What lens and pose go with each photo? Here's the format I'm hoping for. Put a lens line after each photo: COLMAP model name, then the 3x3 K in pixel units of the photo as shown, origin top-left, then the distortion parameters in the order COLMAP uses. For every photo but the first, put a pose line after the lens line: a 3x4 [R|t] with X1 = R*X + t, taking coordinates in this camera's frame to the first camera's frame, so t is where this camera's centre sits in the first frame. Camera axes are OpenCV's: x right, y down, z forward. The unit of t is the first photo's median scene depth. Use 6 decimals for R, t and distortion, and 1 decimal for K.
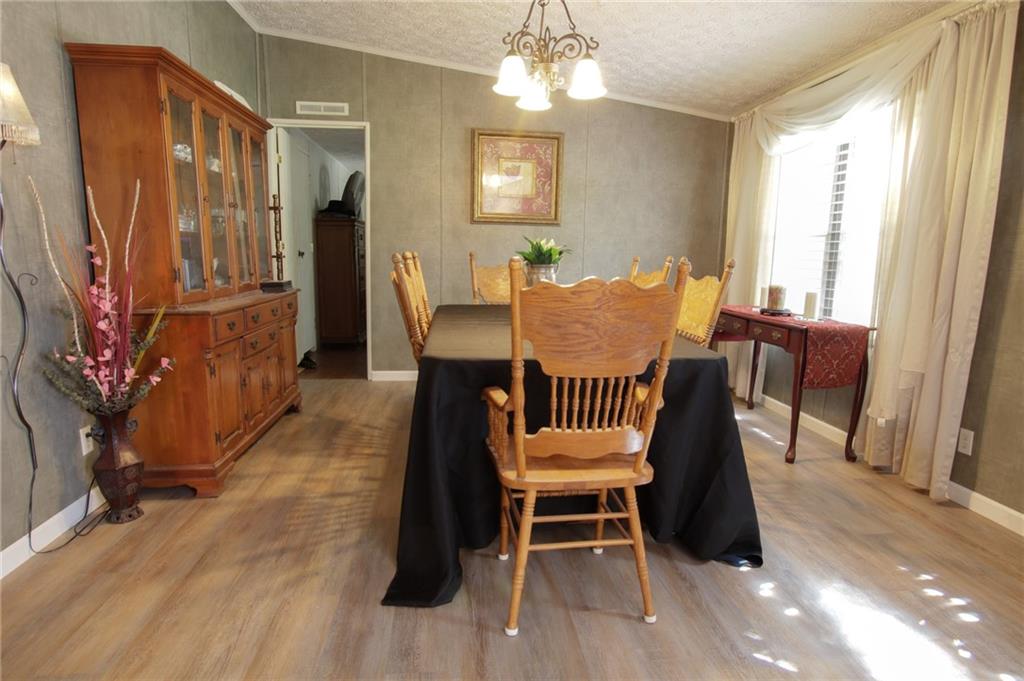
lens RADIAL K [[585.6, 0, 511.6], [0, 585.6, 341.8], [0, 0, 1]] dist [-0.032244, 0.000891]
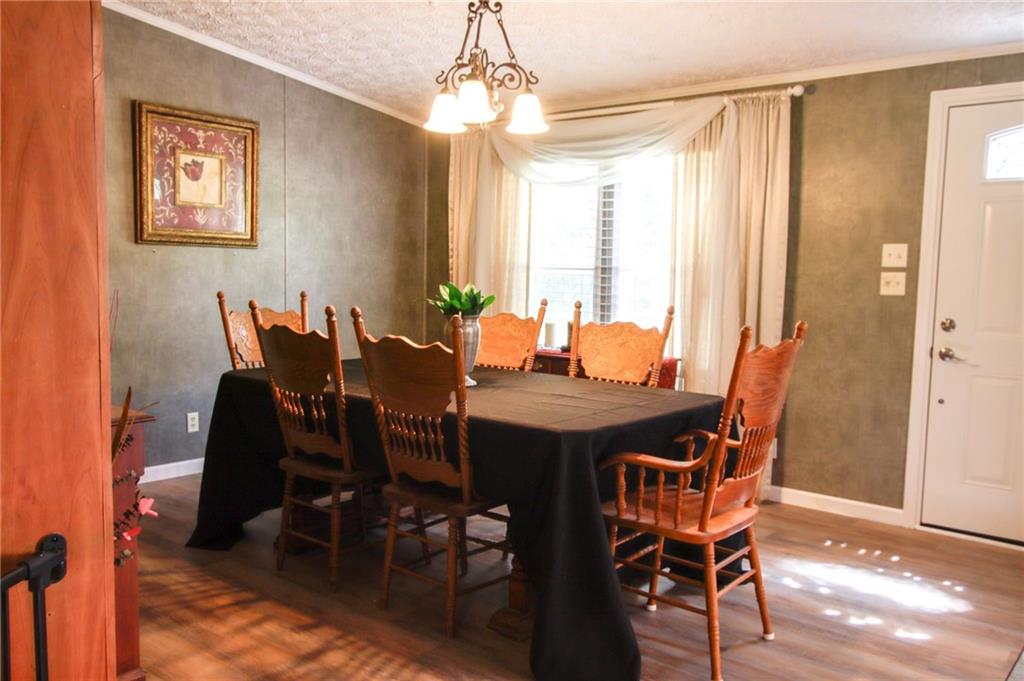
lens RADIAL K [[842.0, 0, 510.2], [0, 842.0, 343.2], [0, 0, 1]] dist [-0.029651, 0.001378]
pose [[0.712216, -0.065090, 0.698936, -0.626255], [0.097602, 0.995202, -0.006776, -0.062806], [-0.695142, 0.073043, 0.715152, 0.067905]]
